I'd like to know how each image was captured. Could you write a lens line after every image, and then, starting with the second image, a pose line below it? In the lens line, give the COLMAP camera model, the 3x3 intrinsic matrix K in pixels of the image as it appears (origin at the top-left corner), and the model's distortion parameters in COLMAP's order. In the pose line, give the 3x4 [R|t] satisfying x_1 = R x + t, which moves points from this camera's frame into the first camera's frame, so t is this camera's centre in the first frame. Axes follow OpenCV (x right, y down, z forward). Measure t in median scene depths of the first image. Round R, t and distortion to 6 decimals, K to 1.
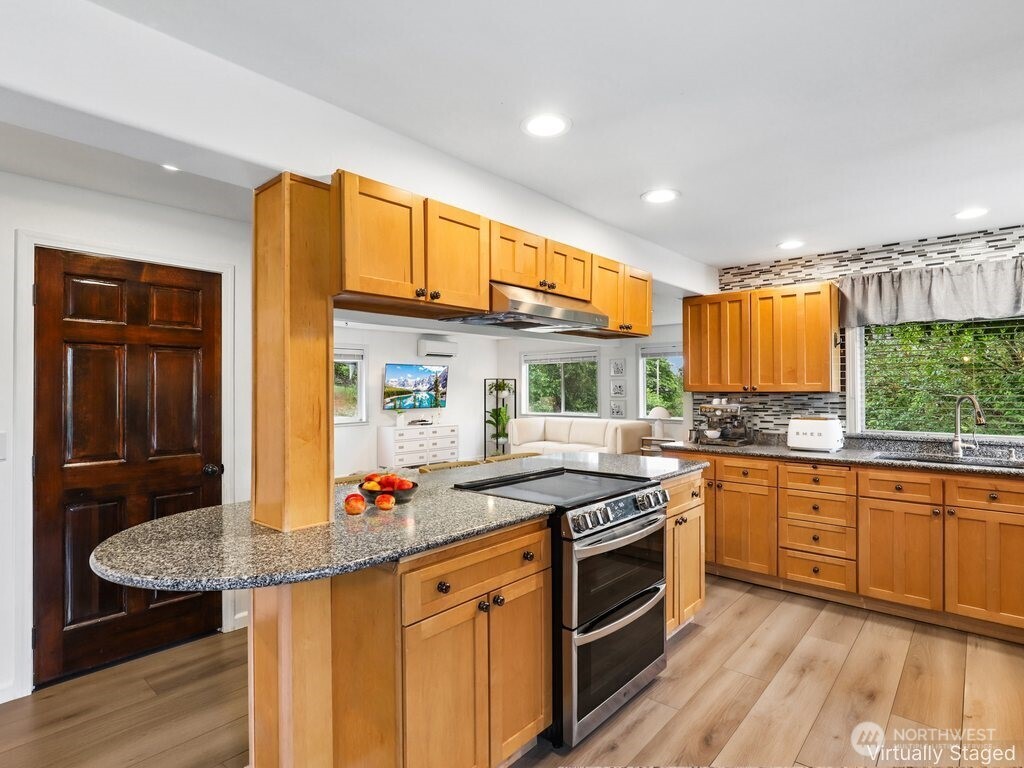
lens RADIAL K [[545.5, 0, 496.1], [0, 545.5, 385.5], [0, 0, 1]] dist [-0.012444, 0.004169]
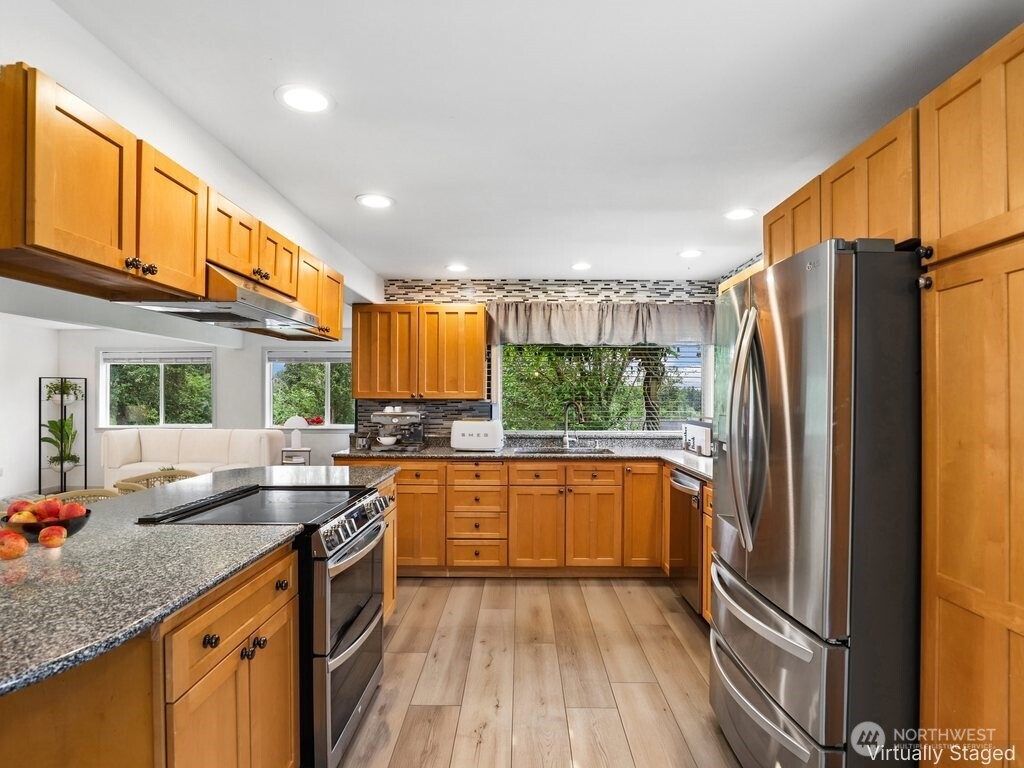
lens RADIAL K [[568.9, 0, 513.3], [0, 568.9, 393.6], [0, 0, 1]] dist [-0.035607, 0.000655]
pose [[0.745974, 0.009567, 0.665906, -0.152089], [-0.010078, 0.999944, -0.003076, 0.003200], [-0.665899, -0.004416, 0.746029, 0.047231]]
